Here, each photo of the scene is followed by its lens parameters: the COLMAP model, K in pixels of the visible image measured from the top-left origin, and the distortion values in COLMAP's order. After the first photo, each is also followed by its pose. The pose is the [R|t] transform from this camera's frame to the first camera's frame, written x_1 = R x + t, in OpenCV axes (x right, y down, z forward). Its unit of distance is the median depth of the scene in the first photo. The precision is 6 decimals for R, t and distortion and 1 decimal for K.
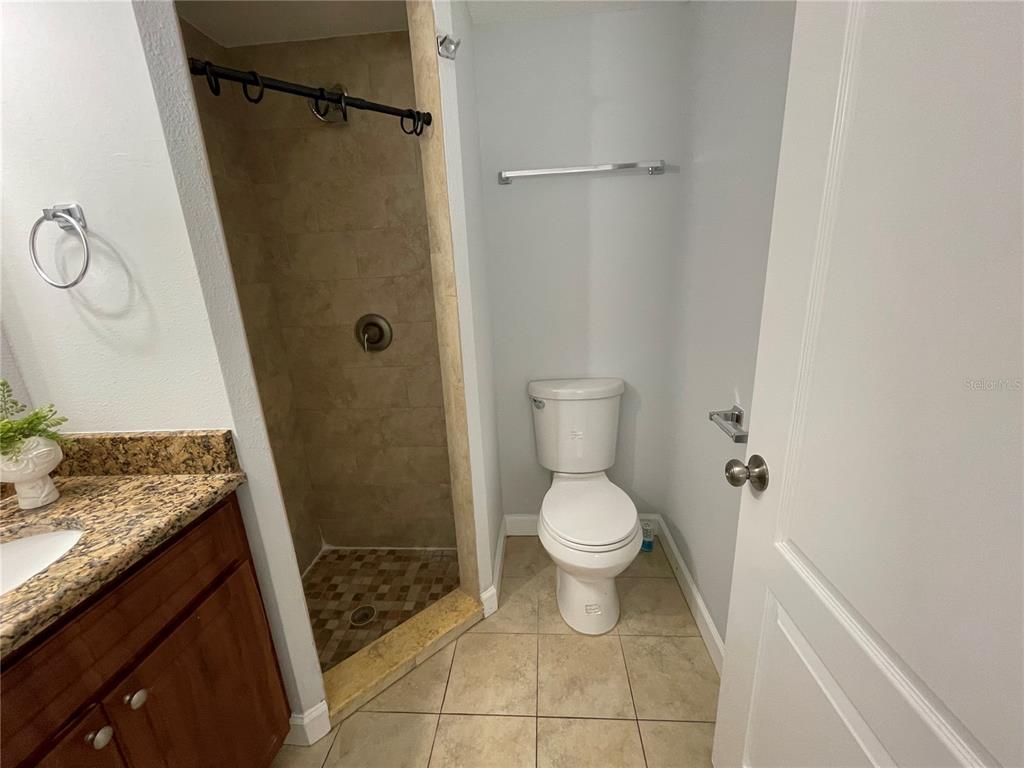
lens RADIAL K [[417.3, 0, 511.8], [0, 417.3, 384.4], [0, 0, 1]] dist [-0.005426, 0.001127]
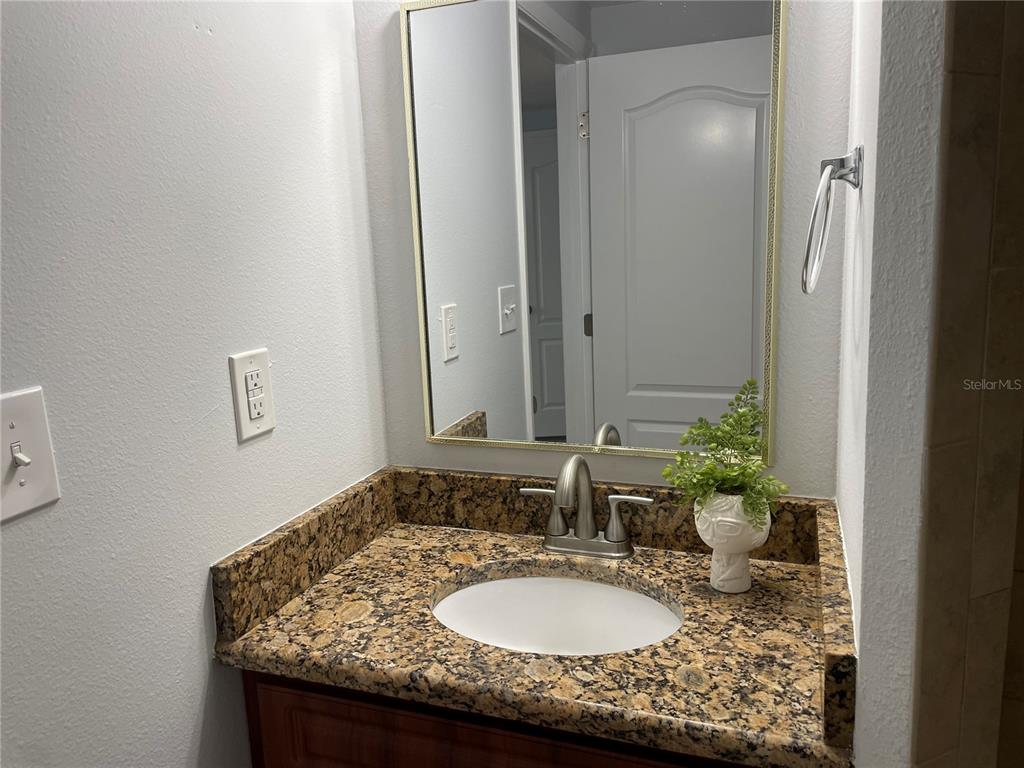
lens RADIAL K [[776.4, 0, 496.5], [0, 776.4, 371.4], [0, 0, 1]] dist [0.080932, -0.105054]
pose [[-0.284312, 0.225420, -0.931854, 0.120968], [-0.203364, 0.935668, 0.288389, -0.365558], [0.936915, 0.271498, -0.220180, 0.869656]]
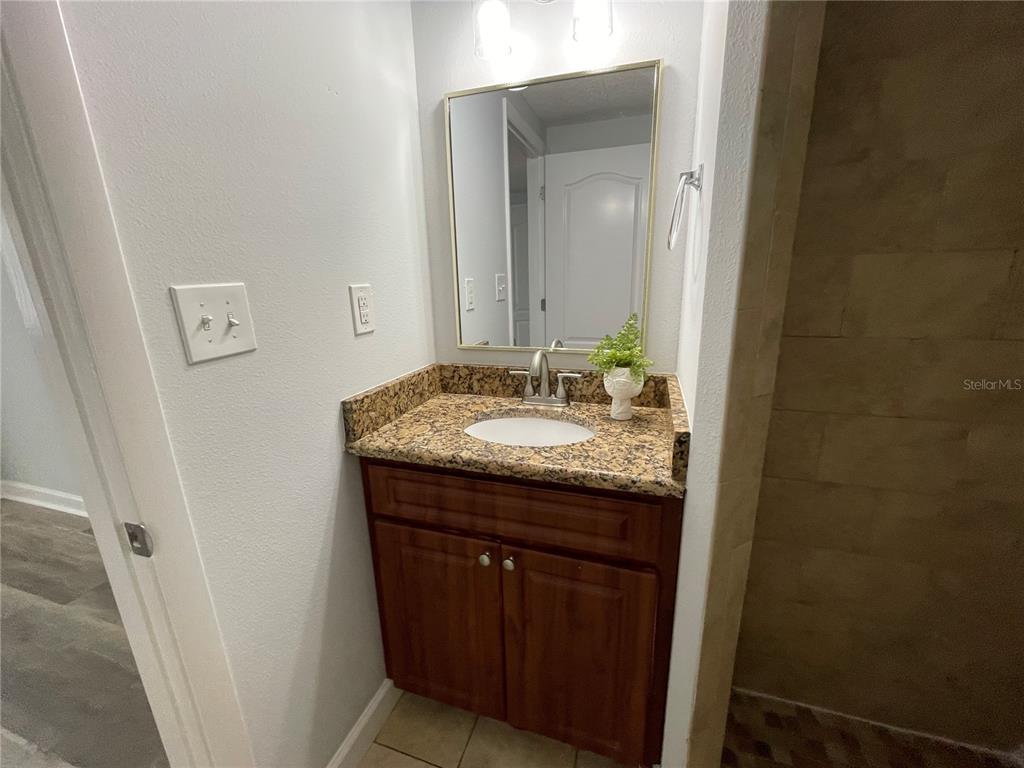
lens RADIAL K [[417.3, 0, 509.4], [0, 417.3, 378.3], [0, 0, 1]] dist [-0.005426, 0.001127]
pose [[-0.242770, 0.291471, -0.925261, 0.136672], [-0.226580, 0.910376, 0.346232, -0.212434], [0.943252, 0.293700, -0.154970, 0.880363]]
